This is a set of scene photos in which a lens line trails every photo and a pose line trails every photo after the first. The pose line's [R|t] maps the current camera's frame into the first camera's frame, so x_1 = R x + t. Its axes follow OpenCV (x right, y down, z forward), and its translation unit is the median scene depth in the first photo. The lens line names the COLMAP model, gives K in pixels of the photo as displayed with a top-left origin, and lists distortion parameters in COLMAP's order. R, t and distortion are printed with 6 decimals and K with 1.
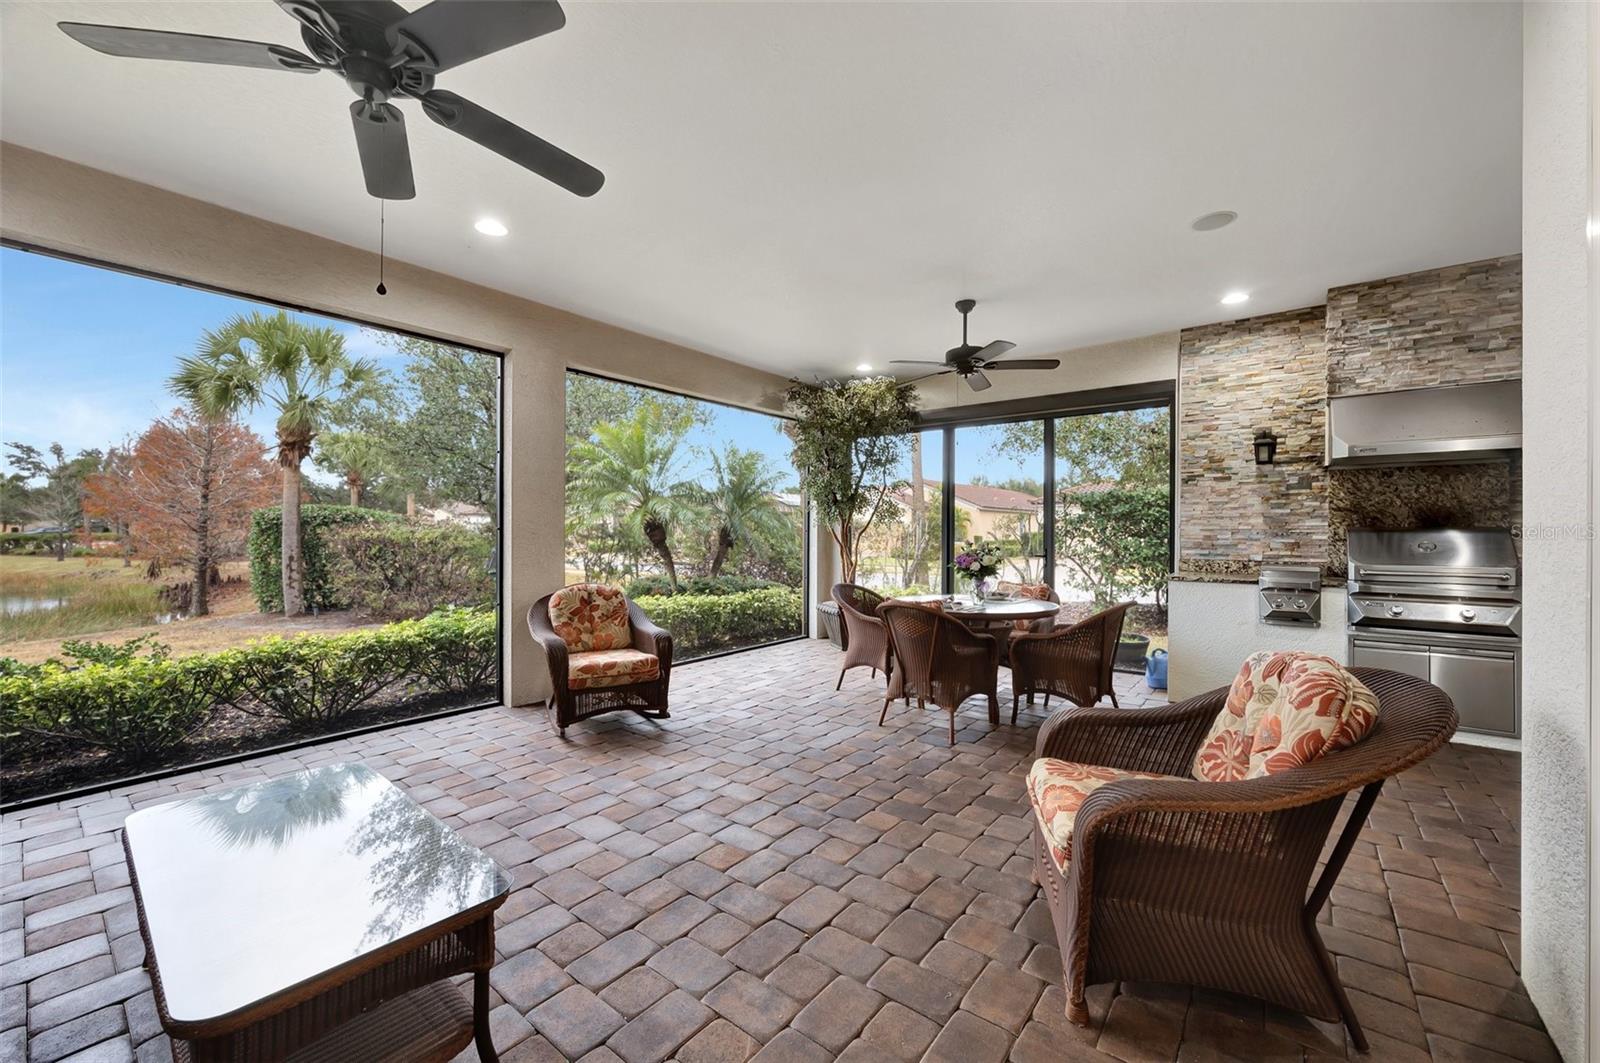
lens RADIAL K [[615.8, 0, 797.9], [0, 615.8, 530.1], [0, 0, 1]] dist [-0.001478, -0.000405]
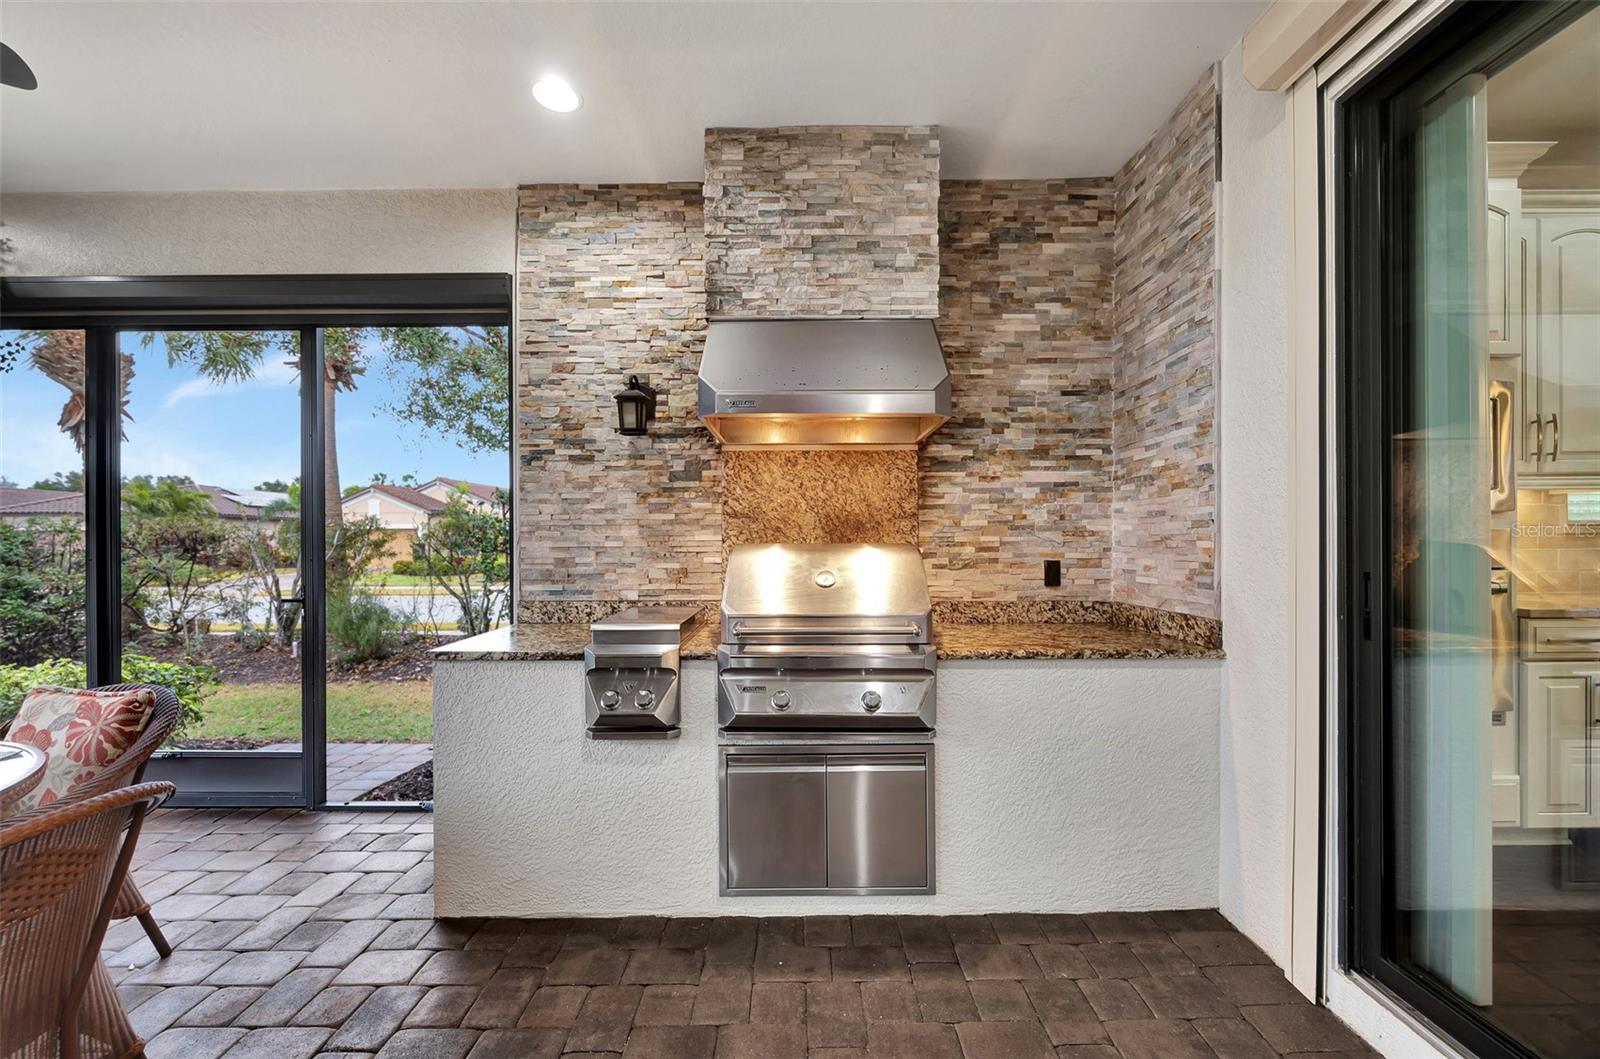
lens RADIAL K [[605.8, 0, 801.0], [0, 605.8, 536.5], [0, 0, 1]] dist [-0.001205, -0.000401]
pose [[0.780269, -0.003254, 0.625436, 0.529935], [0.004185, 0.999991, -0.000017, -0.011194], [-0.625430, 0.002630, 0.780276, 0.463189]]
